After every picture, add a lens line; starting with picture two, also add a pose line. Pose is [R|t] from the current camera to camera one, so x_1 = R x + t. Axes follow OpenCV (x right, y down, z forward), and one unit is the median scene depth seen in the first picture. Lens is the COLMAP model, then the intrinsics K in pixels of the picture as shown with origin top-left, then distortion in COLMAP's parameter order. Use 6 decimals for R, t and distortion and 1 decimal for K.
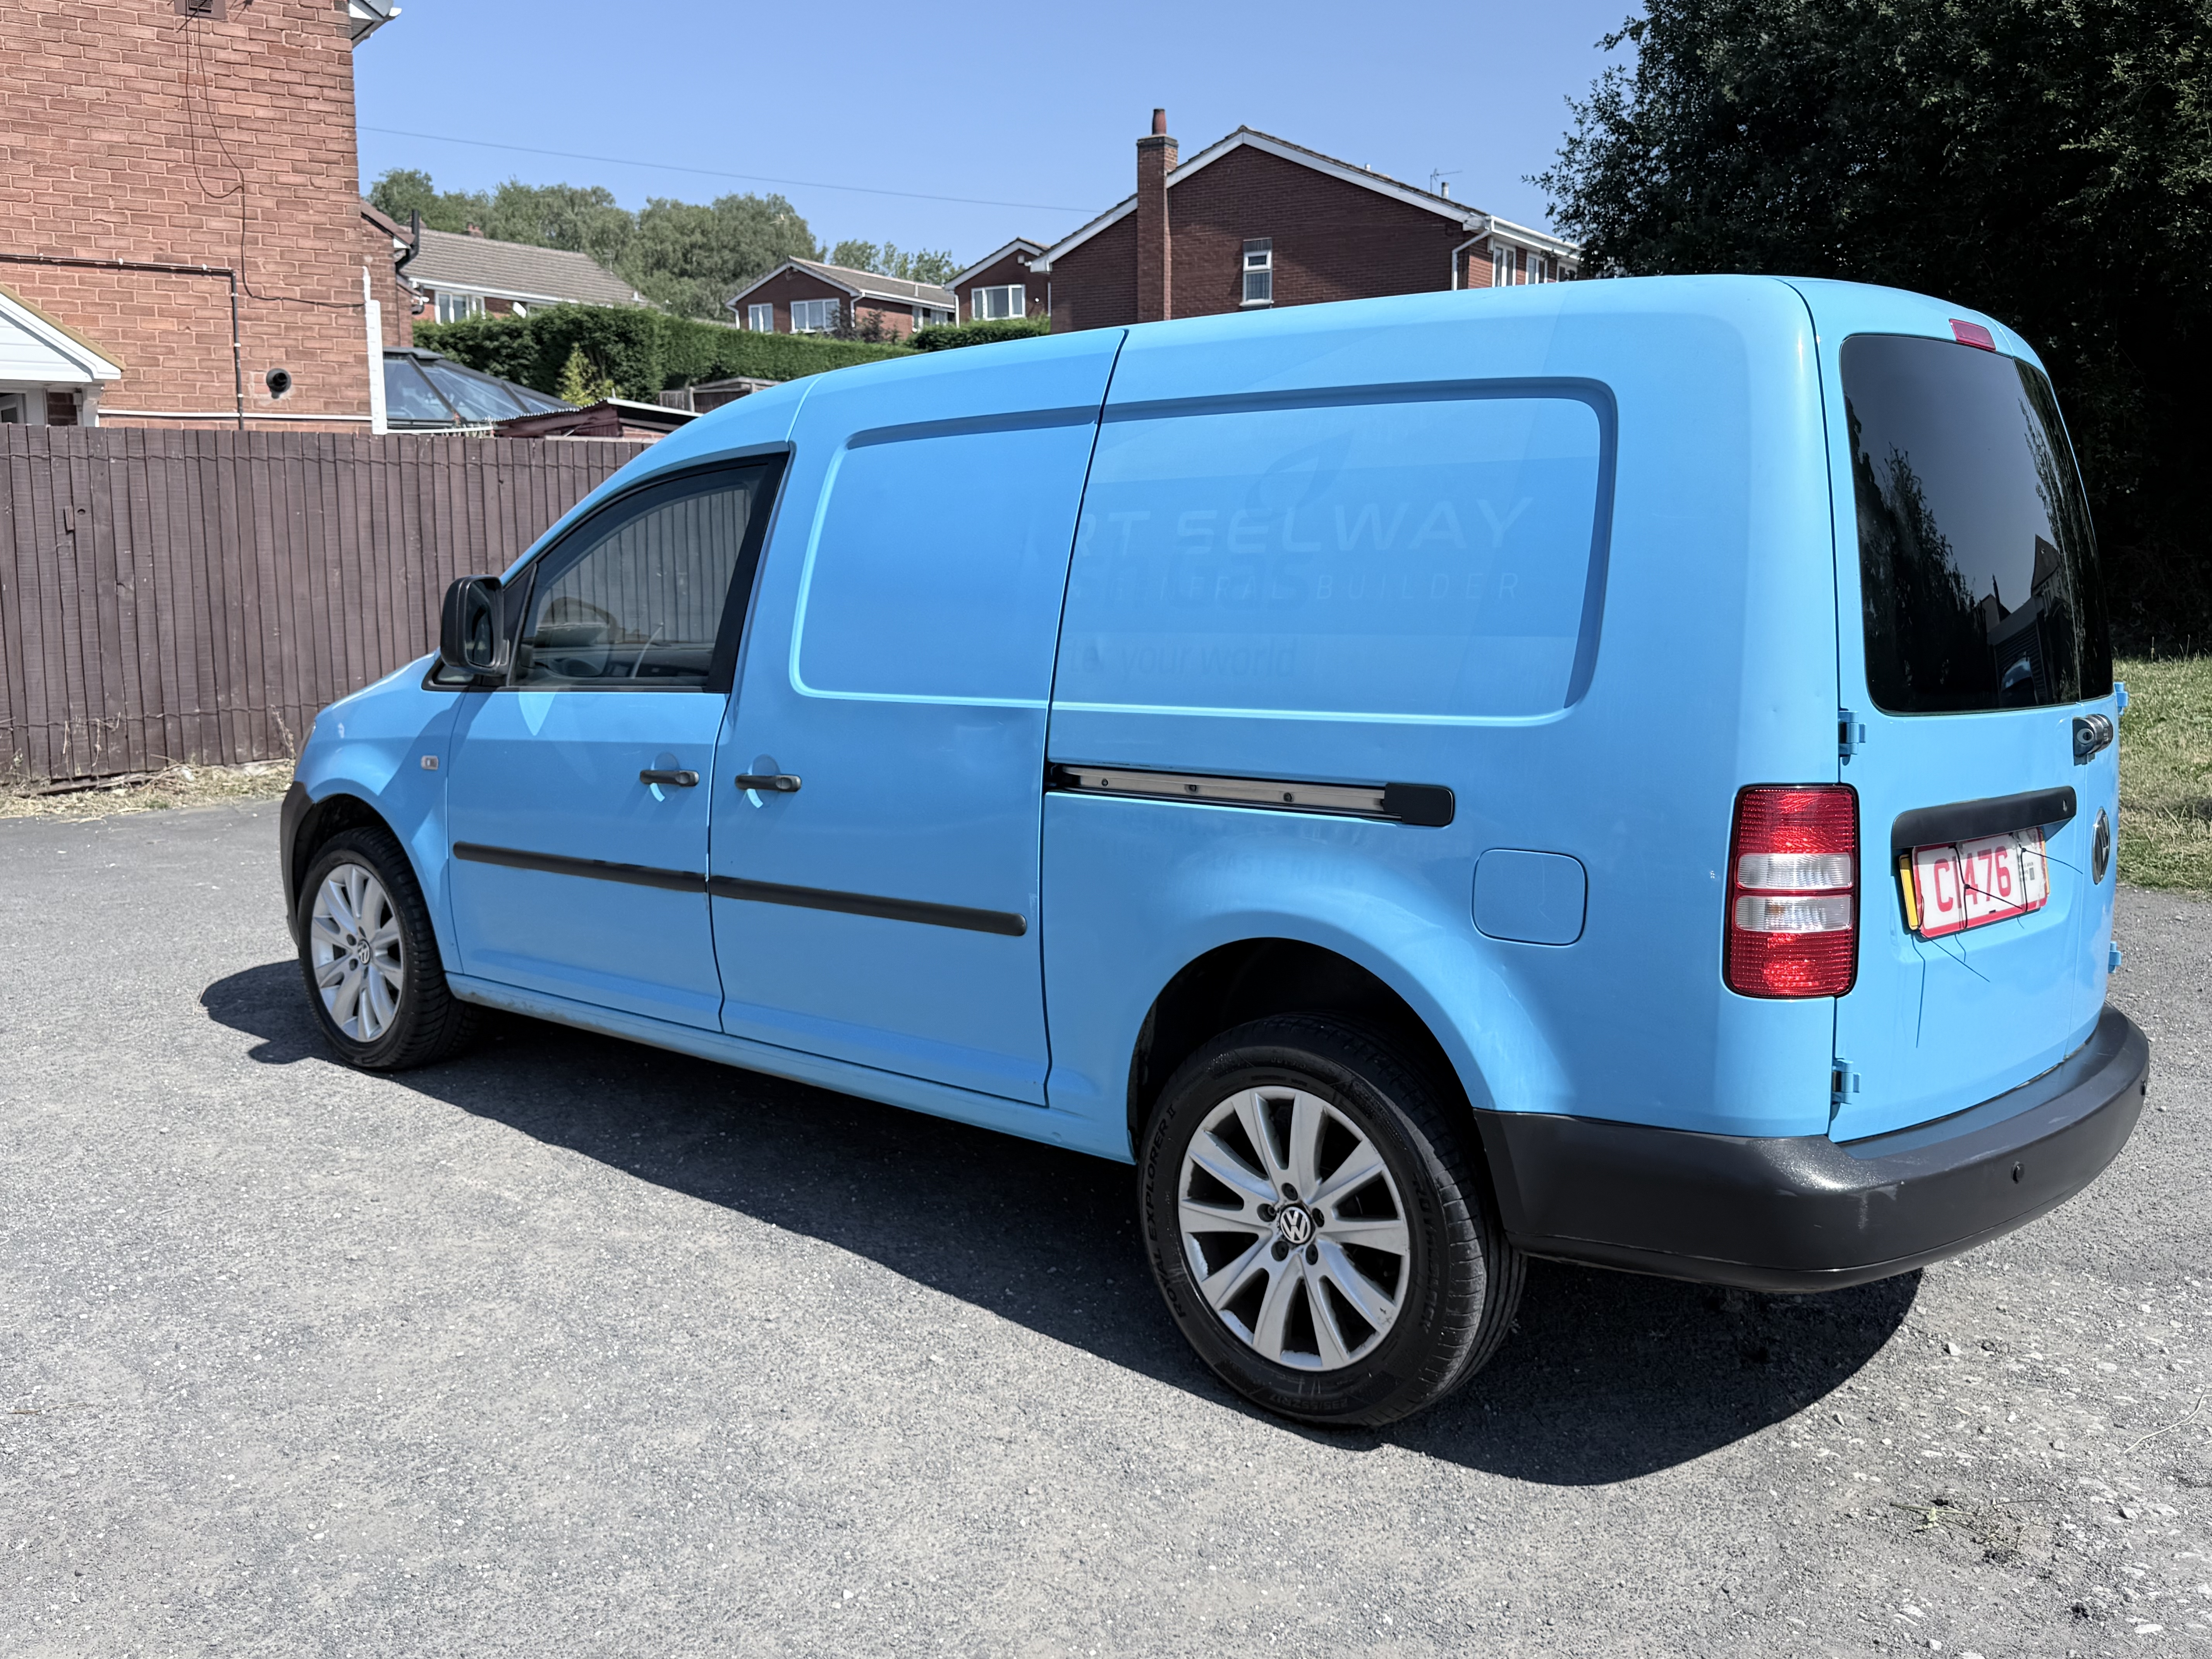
lens RADIAL K [[1990.5, 0, 1093.4], [0, 1990.5, 816.1], [0, 0, 1]] dist [0.035868, -0.049634]
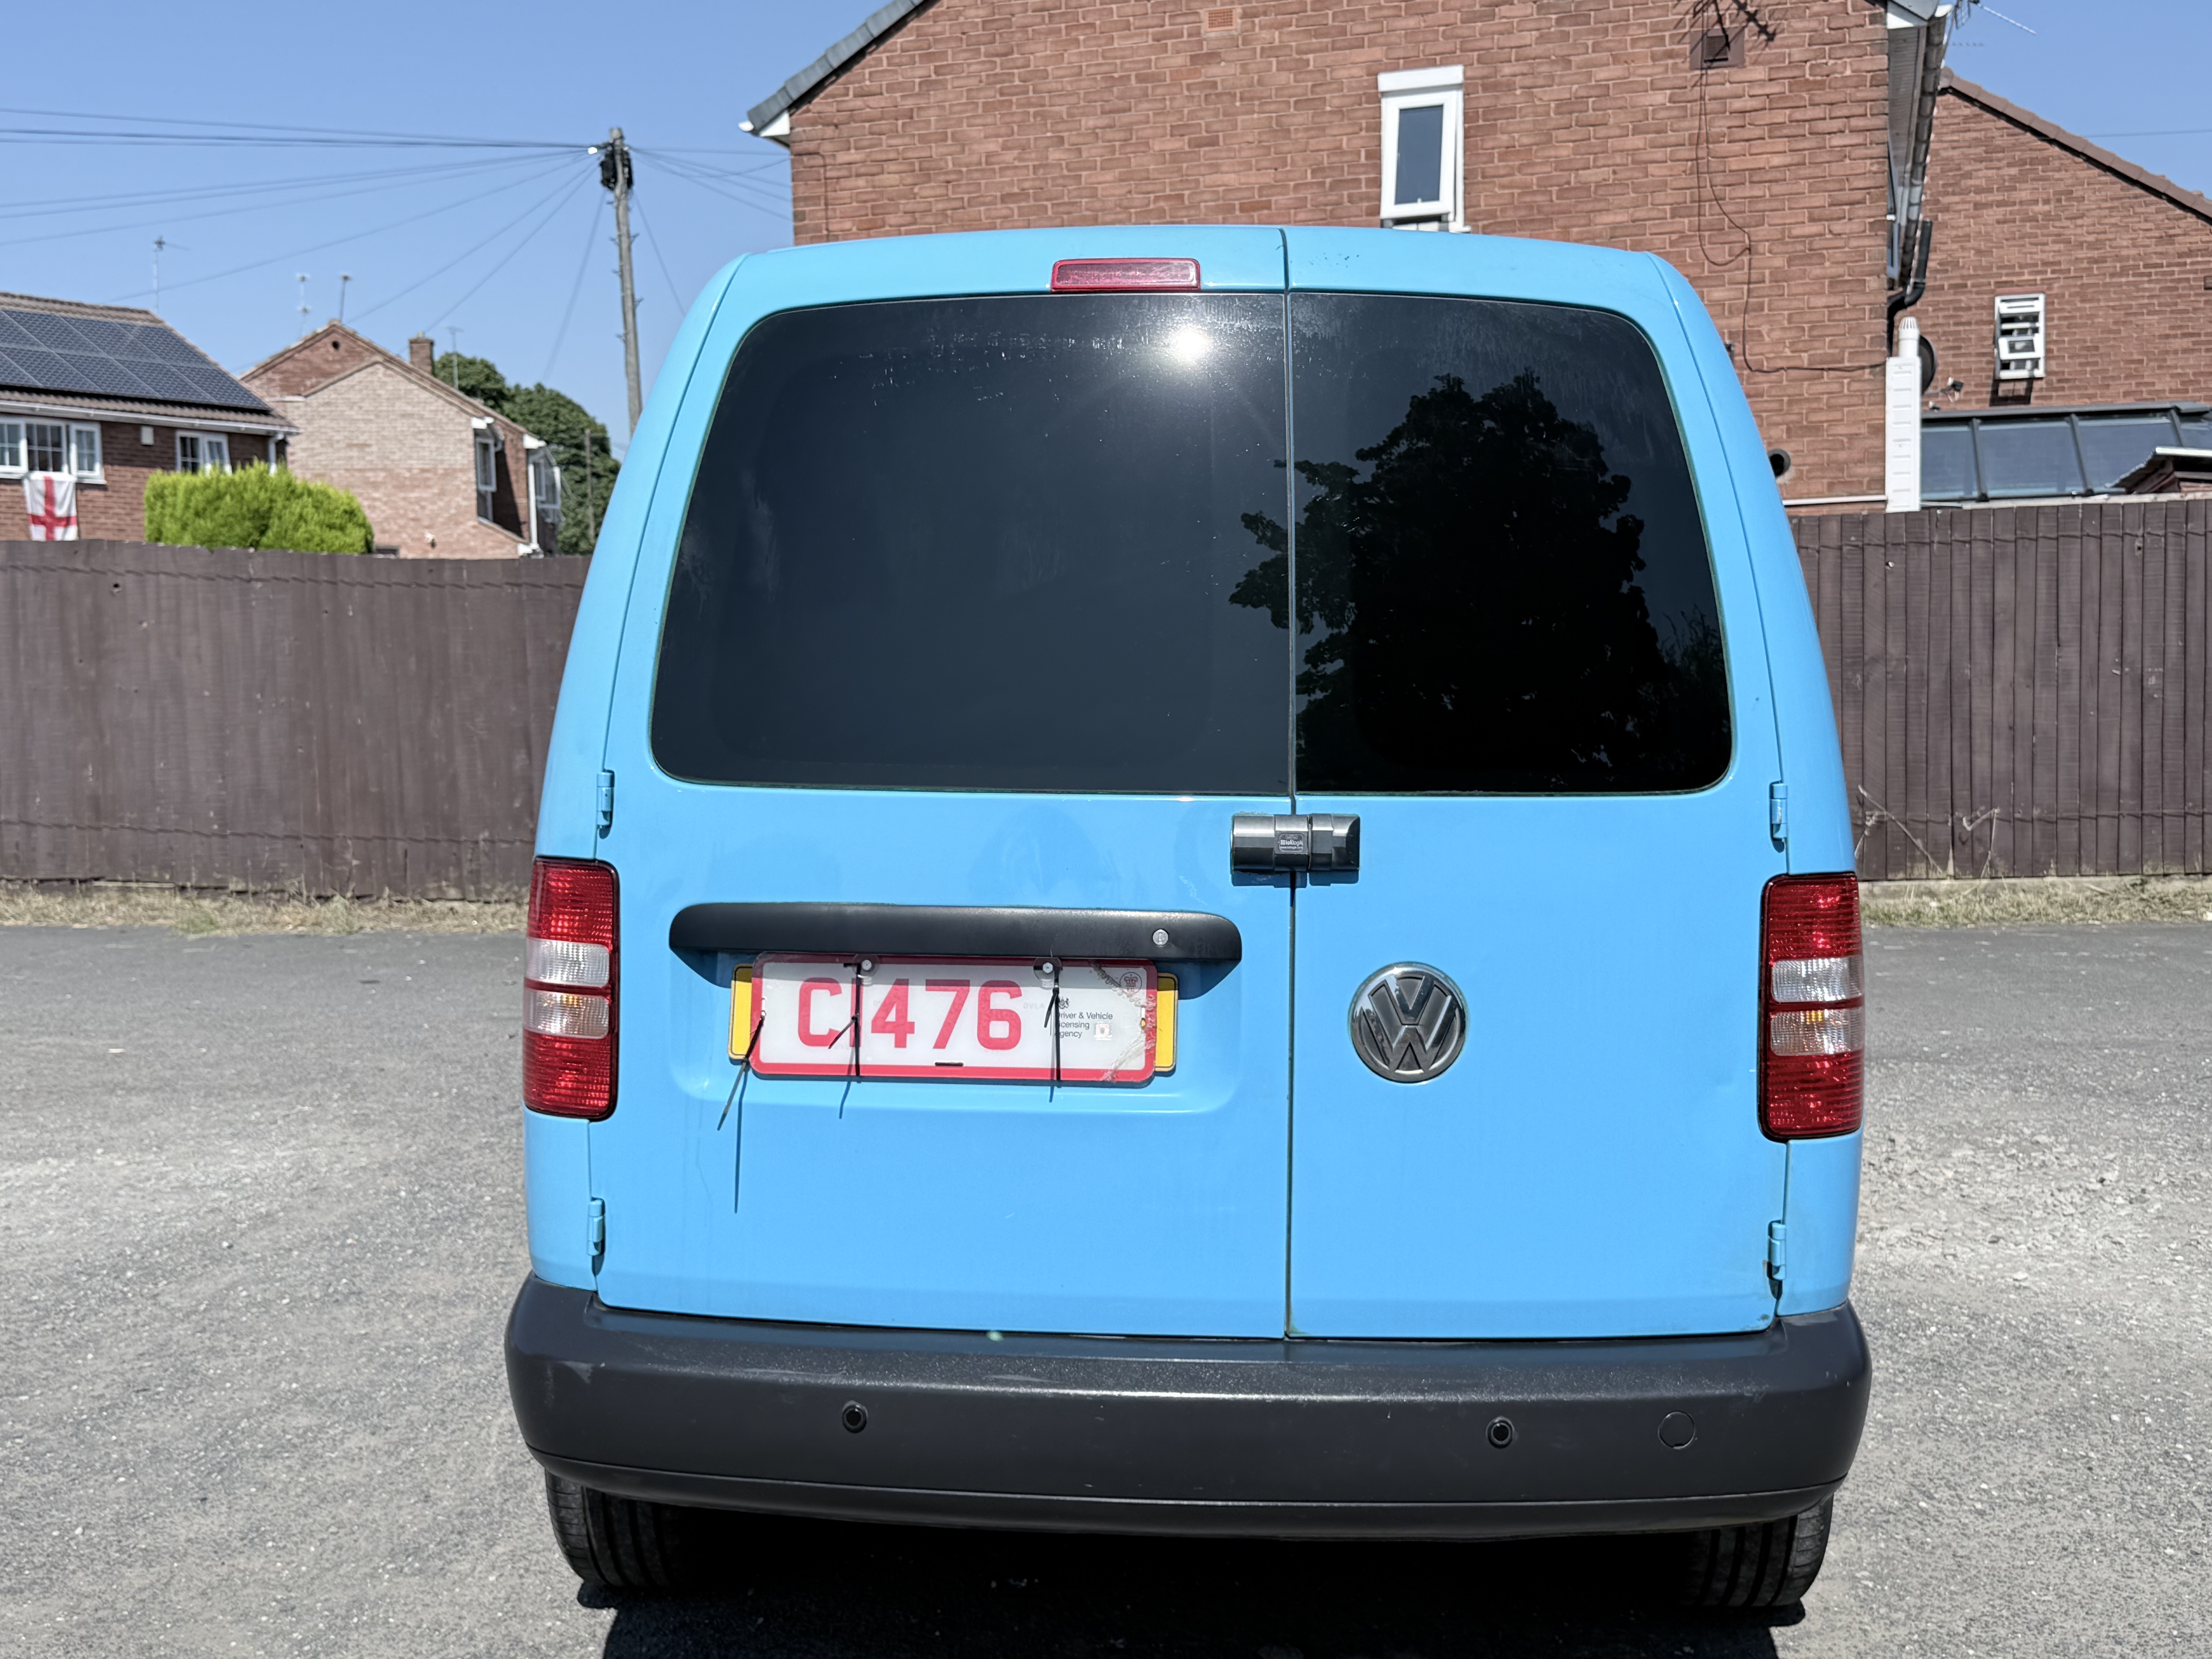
lens RADIAL K [[2486.0, 0, 1096.1], [0, 2486.0, 841.9], [0, 0, 1]] dist [0.059937, 0.000000]
pose [[0.624283, 0.041180, -0.780112, 0.270498], [-0.091138, 0.995630, -0.020377, -0.004436], [0.775863, 0.083819, 0.625308, 0.107411]]
